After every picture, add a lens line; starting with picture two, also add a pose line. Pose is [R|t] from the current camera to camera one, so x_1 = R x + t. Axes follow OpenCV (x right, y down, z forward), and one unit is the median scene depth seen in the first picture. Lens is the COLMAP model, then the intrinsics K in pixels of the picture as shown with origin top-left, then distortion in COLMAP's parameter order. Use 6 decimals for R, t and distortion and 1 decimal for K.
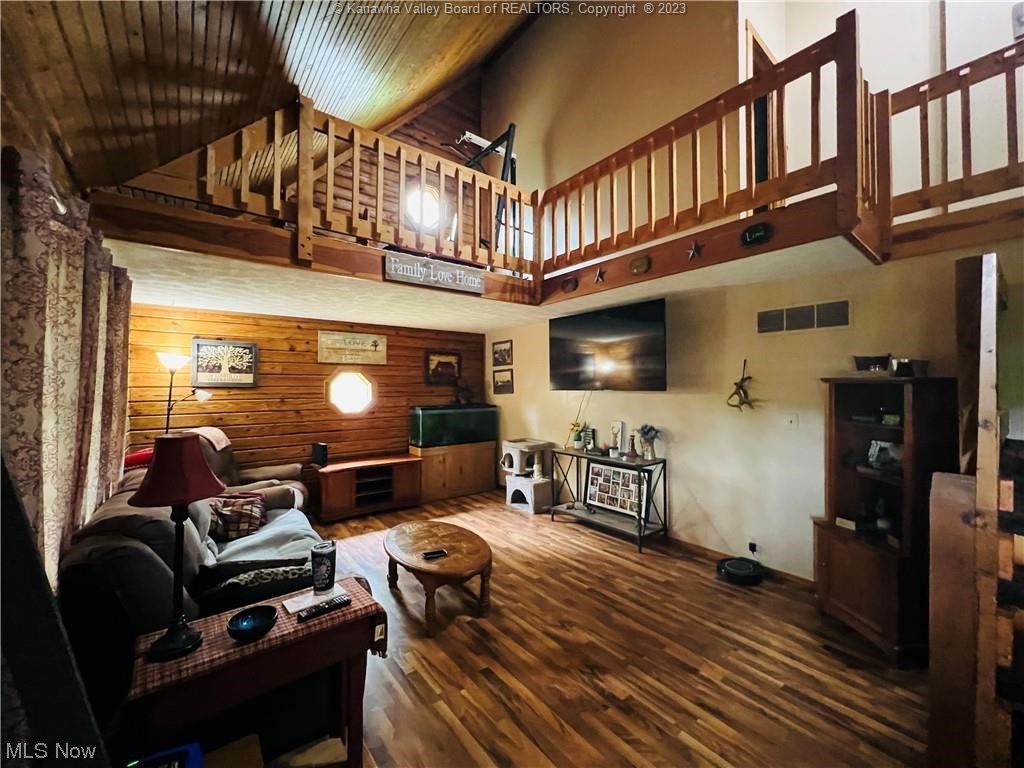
lens RADIAL K [[407.7, 0, 511.0], [0, 407.7, 381.4], [0, 0, 1]] dist [-0.000283, -0.000014]
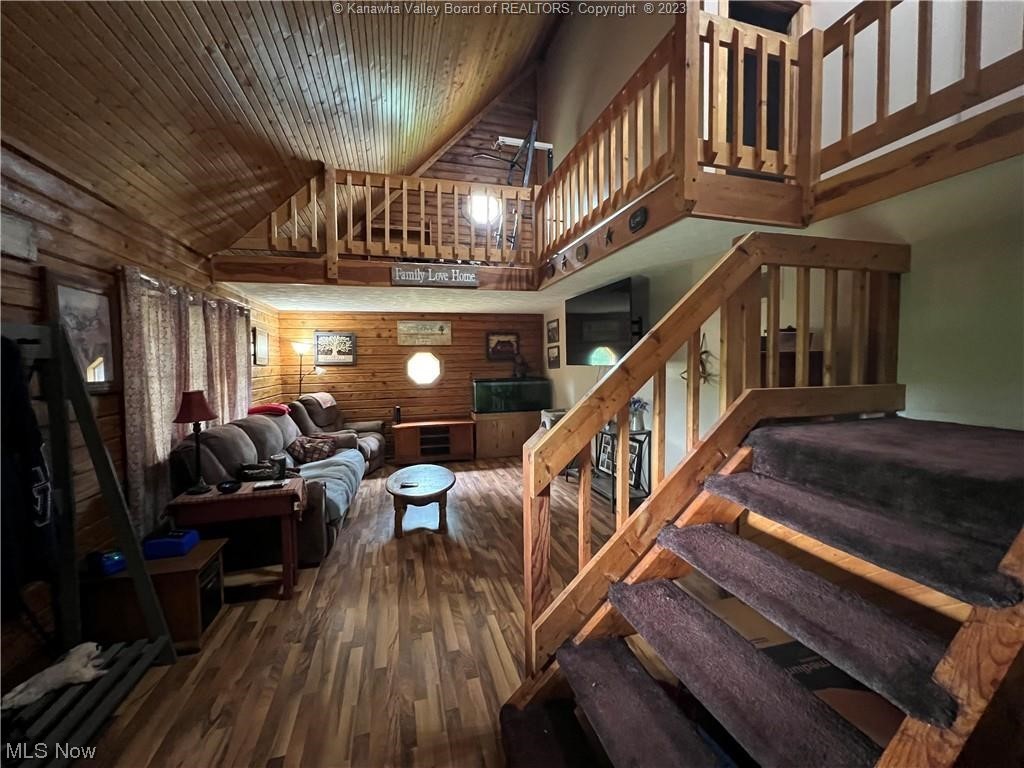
lens RADIAL K [[407.7, 0, 510.1], [0, 407.7, 380.3], [0, 0, 1]] dist [-0.000283, -0.000014]
pose [[0.924191, 0.005986, -0.381884, 0.395989], [0.017306, 0.998194, 0.057529, -0.003782], [0.381538, -0.059776, 0.922418, -0.080314]]
